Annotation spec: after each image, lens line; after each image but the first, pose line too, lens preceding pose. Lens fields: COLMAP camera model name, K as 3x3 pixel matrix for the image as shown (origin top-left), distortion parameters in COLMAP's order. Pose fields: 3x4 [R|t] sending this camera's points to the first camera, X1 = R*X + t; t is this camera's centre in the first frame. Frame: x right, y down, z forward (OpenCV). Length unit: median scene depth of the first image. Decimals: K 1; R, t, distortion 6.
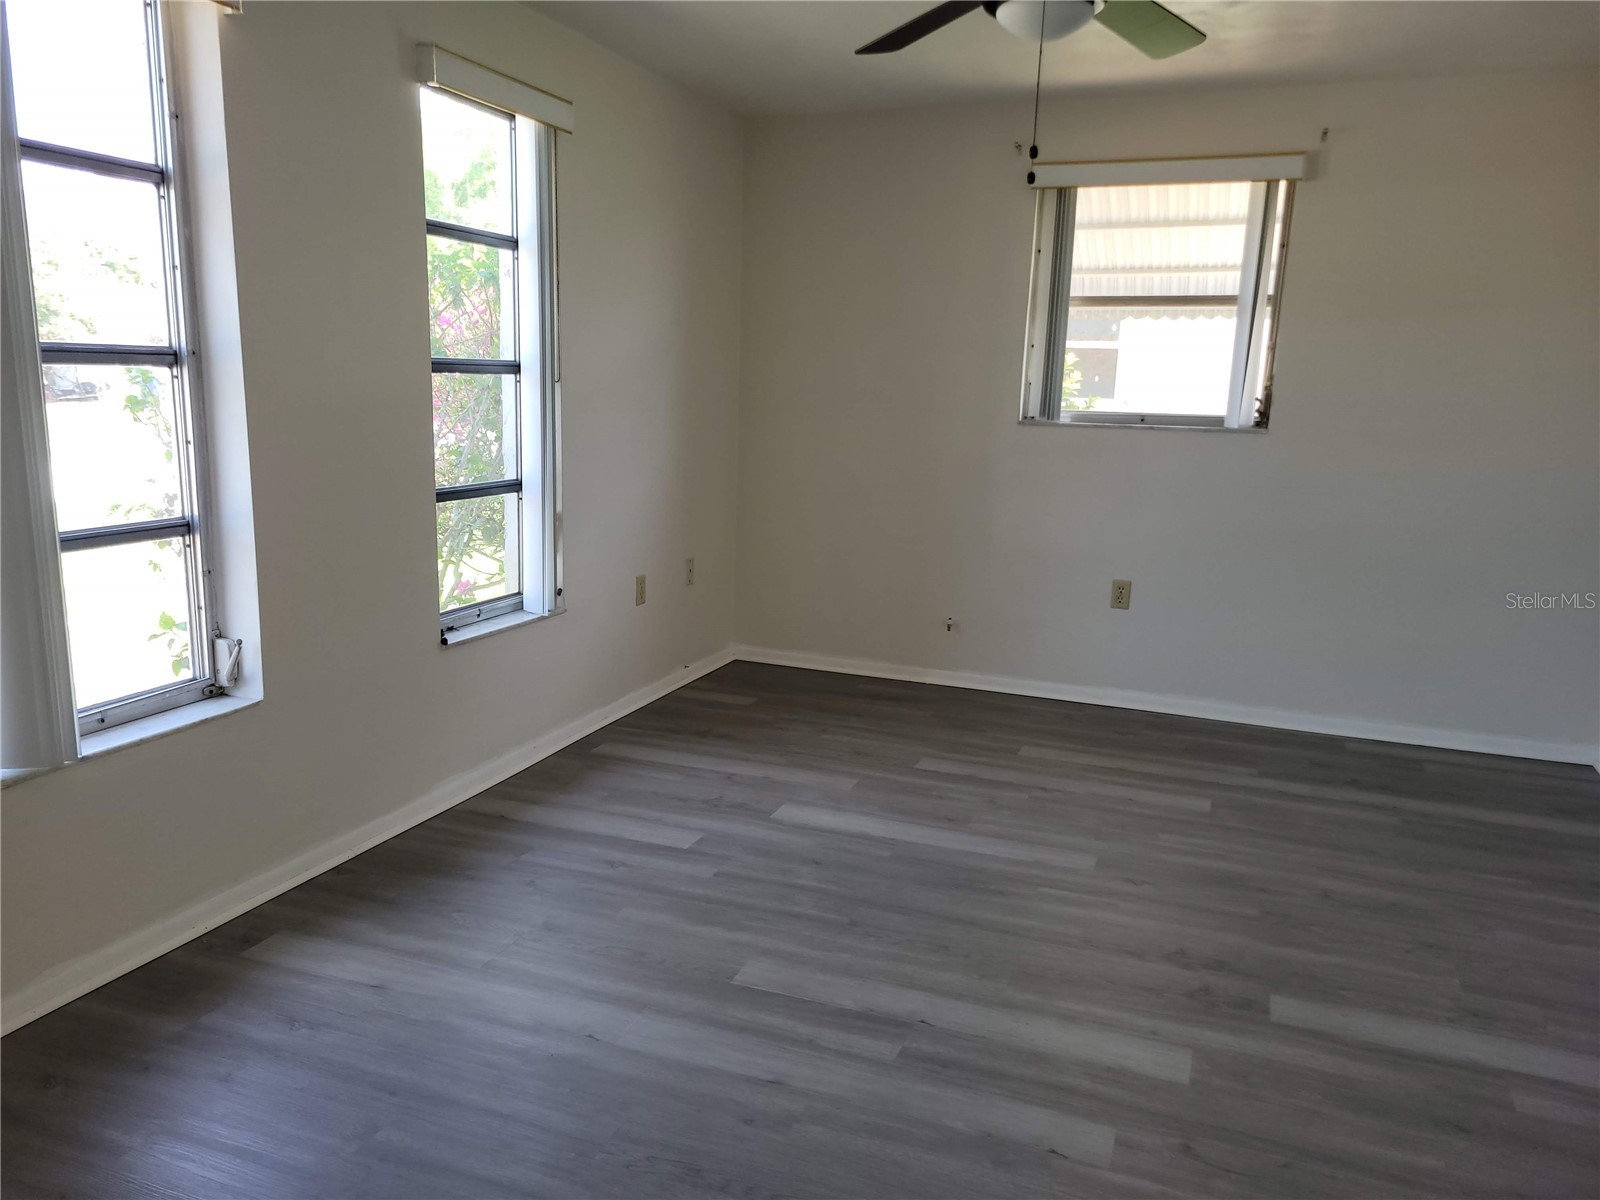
lens RADIAL K [[1204.3, 0, 791.9], [0, 1204.3, 626.0], [0, 0, 1]] dist [0.053129, -0.028943]
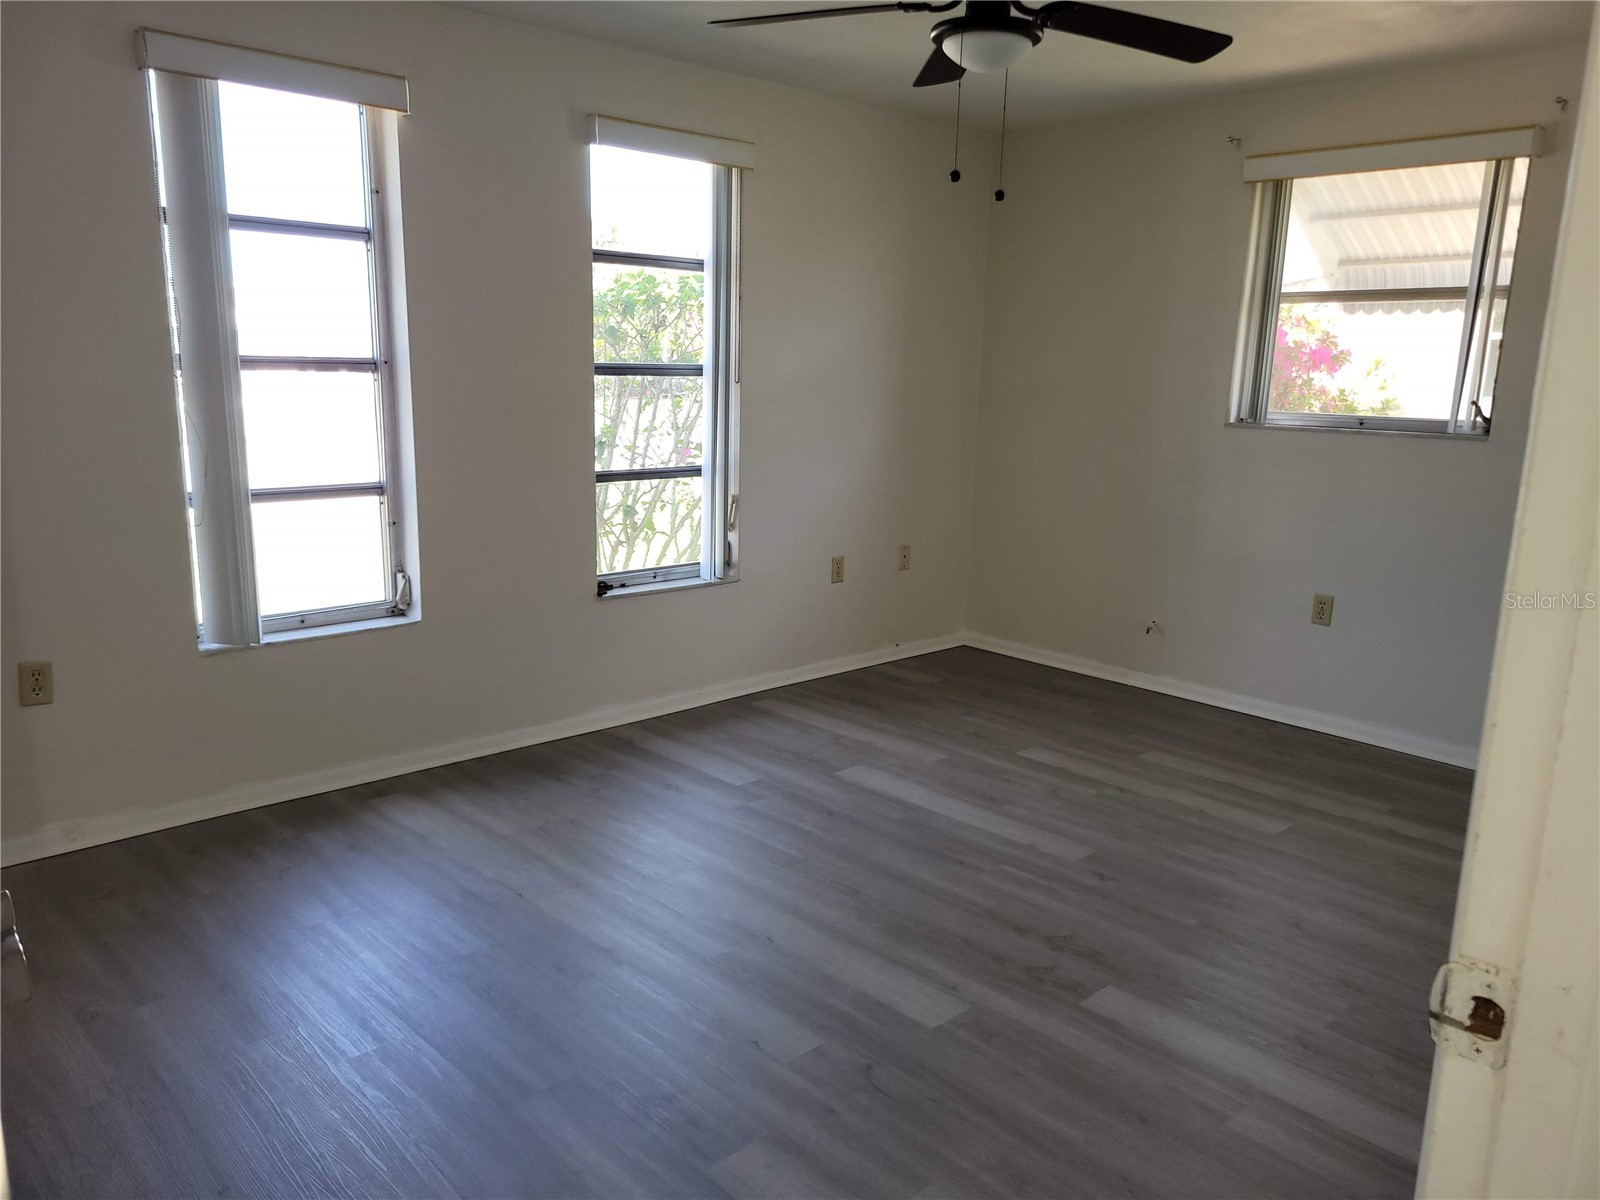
lens RADIAL K [[1204.3, 0, 800.4], [0, 1204.3, 624.6], [0, 0, 1]] dist [0.053129, -0.028943]
pose [[0.904316, 0.087332, -0.417835, 0.385545], [-0.086450, 0.996033, 0.021079, 0.000433], [0.418018, 0.017060, 0.908279, -0.028668]]
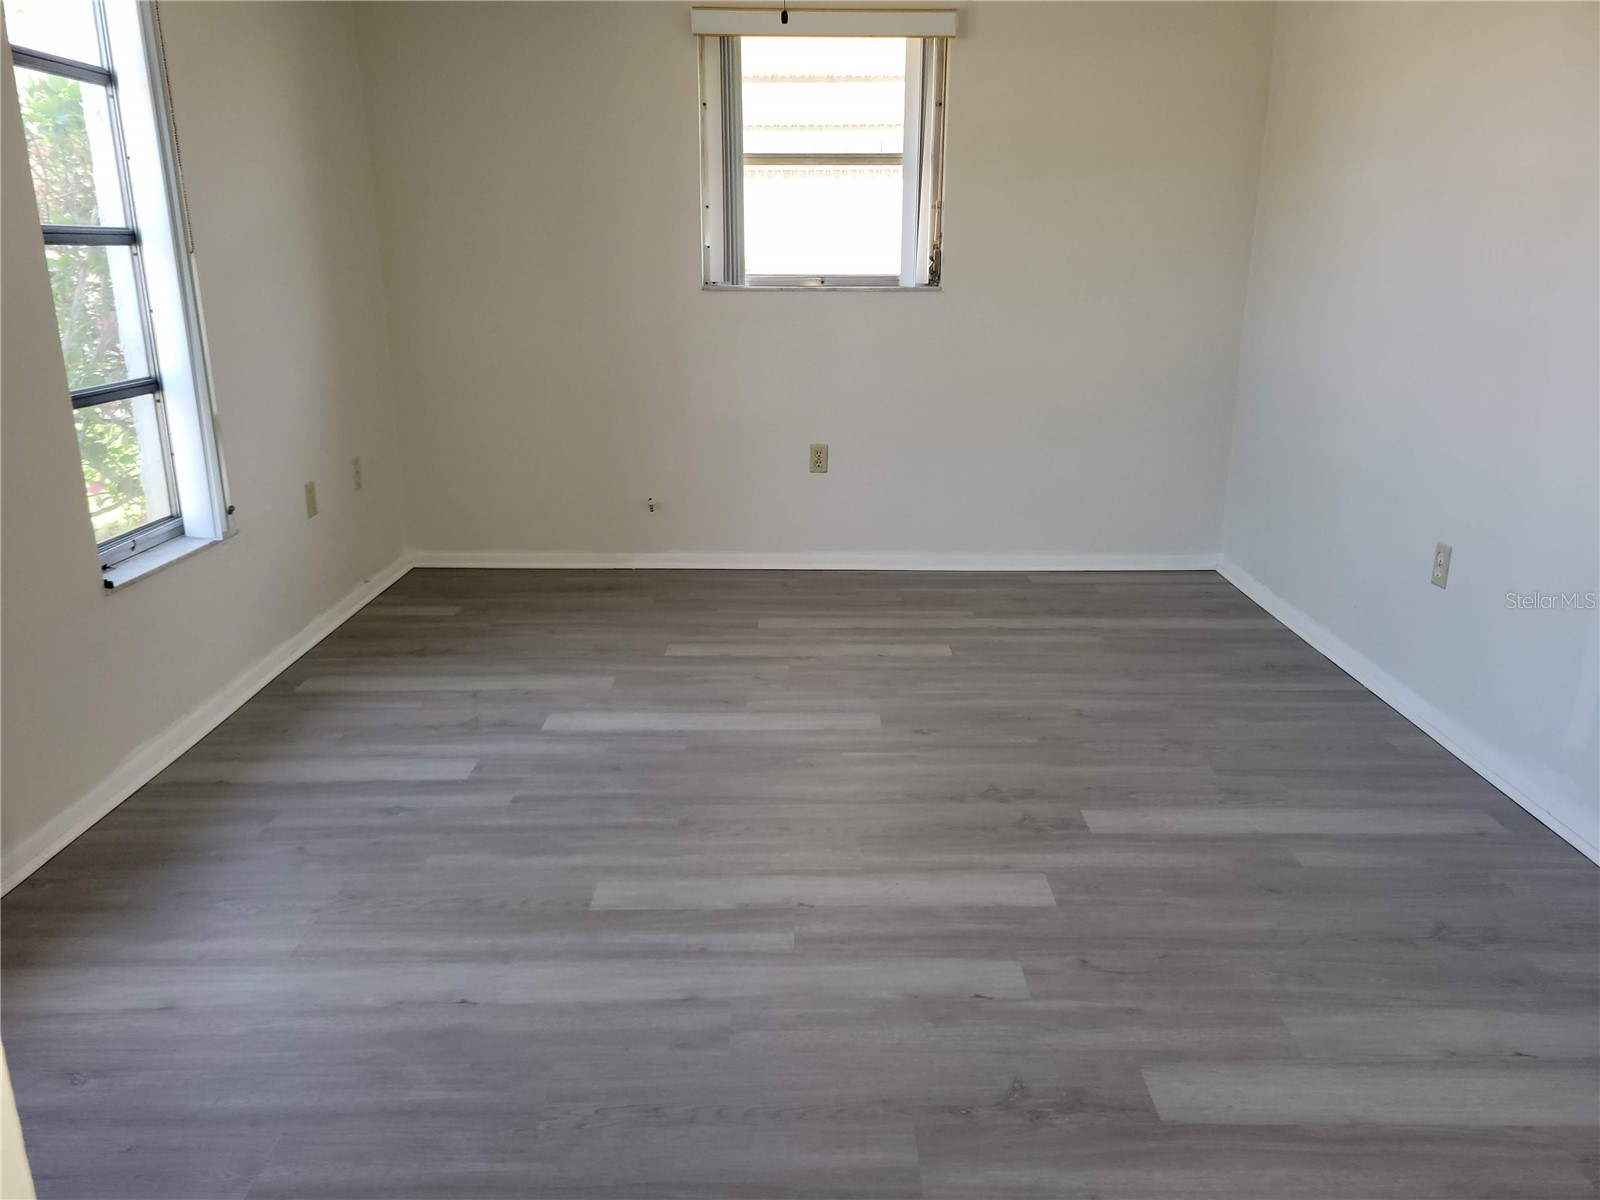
lens RADIAL K [[1204.3, 0, 824.0], [0, 1204.3, 619.8], [0, 0, 1]] dist [0.053129, -0.028943]
pose [[0.927180, -0.132893, 0.350252, -0.123681], [0.098706, 0.988588, 0.113799, -0.009251], [-0.361378, -0.070941, 0.929717, 0.059232]]
